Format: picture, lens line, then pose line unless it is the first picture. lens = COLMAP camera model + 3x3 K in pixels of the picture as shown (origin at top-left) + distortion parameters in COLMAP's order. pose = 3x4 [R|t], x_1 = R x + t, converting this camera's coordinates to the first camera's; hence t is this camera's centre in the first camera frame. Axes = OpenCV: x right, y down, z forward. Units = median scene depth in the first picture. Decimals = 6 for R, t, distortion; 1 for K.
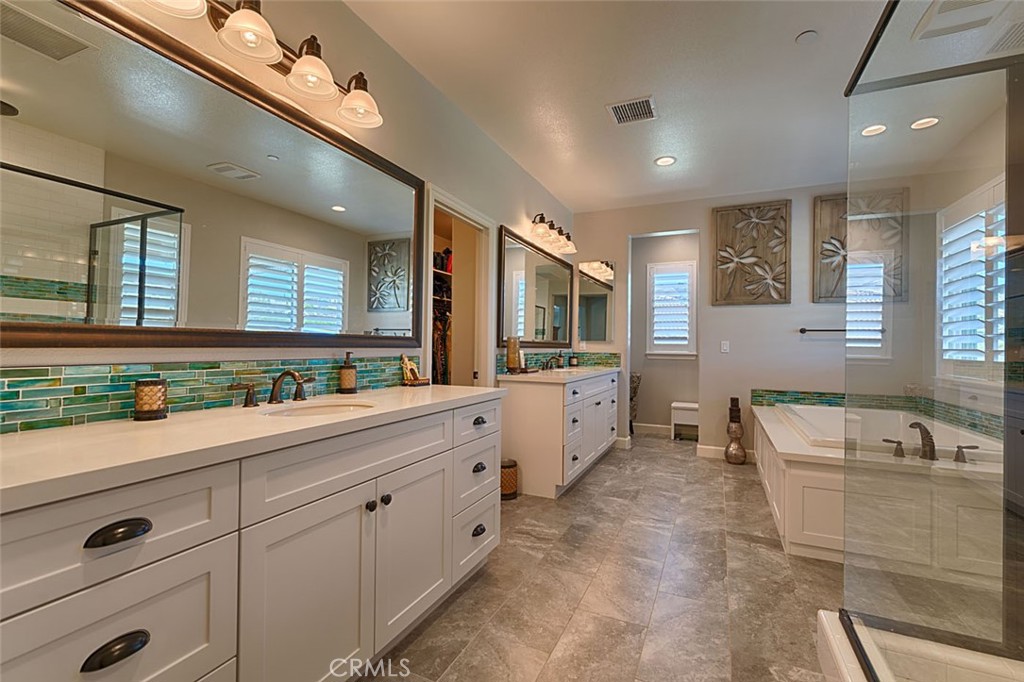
lens RADIAL K [[446.5, 0, 515.0], [0, 446.5, 337.3], [0, 0, 1]] dist [0.002609, -0.000299]
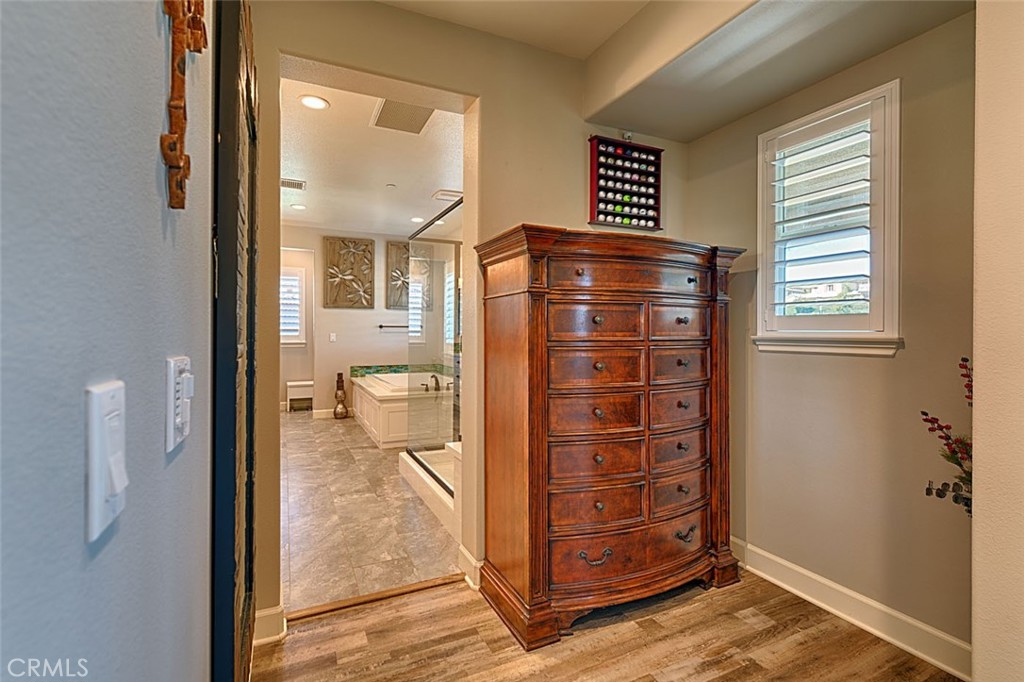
lens RADIAL K [[482.9, 0, 514.4], [0, 482.9, 333.9], [0, 0, 1]] dist [-0.018767, -0.000249]
pose [[0.639015, -0.015474, 0.769039, -0.357745], [-0.007893, 0.999613, 0.026671, -0.038038], [-0.769154, -0.023113, 0.638646, -0.438970]]
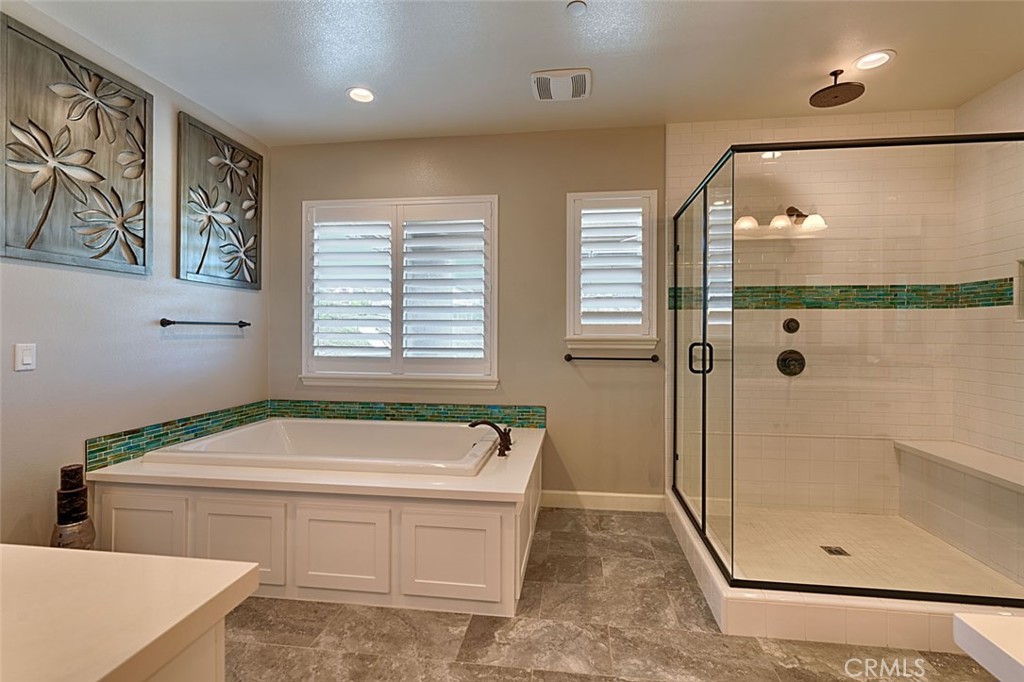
lens RADIAL K [[446.5, 0, 500.6], [0, 446.5, 337.1], [0, 0, 1]] dist [0.002609, -0.000299]
pose [[-0.299761, -0.026234, 0.953654, -0.081377], [-0.023469, 0.999522, 0.020119, -0.018890], [-0.953726, -0.016350, -0.300233, 0.761870]]
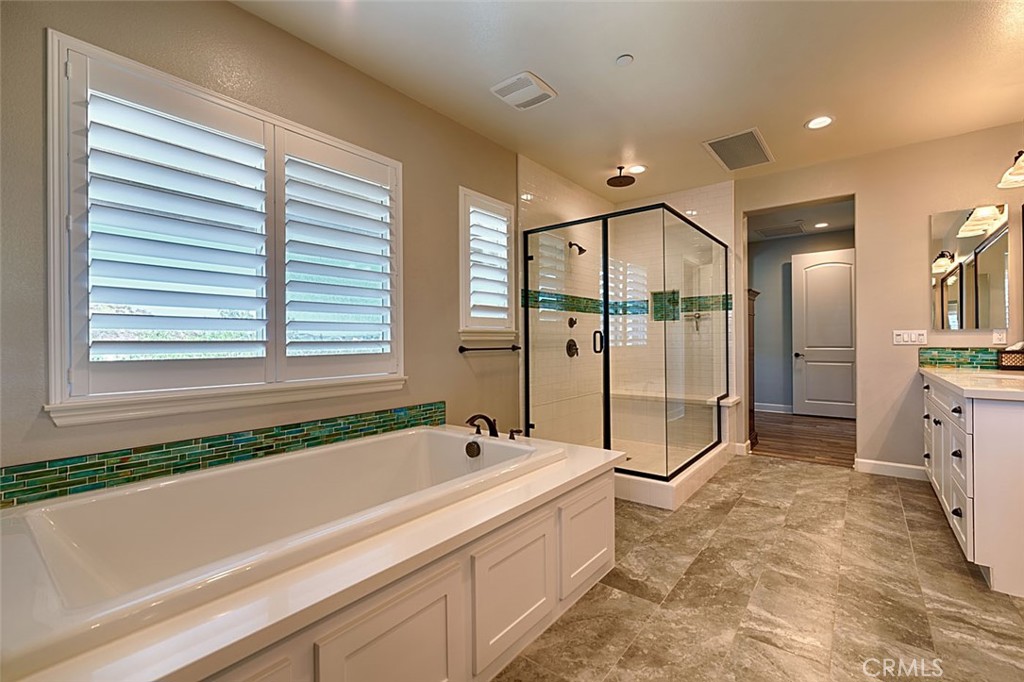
lens RADIAL K [[446.5, 0, 519.6], [0, 446.5, 341.0], [0, 0, 1]] dist [0.002609, -0.000299]
pose [[-0.974831, -0.006553, 0.222849, 0.357844], [-0.009566, 0.999877, -0.012446, 0.024544], [-0.222740, -0.014265, -0.974774, 1.160505]]
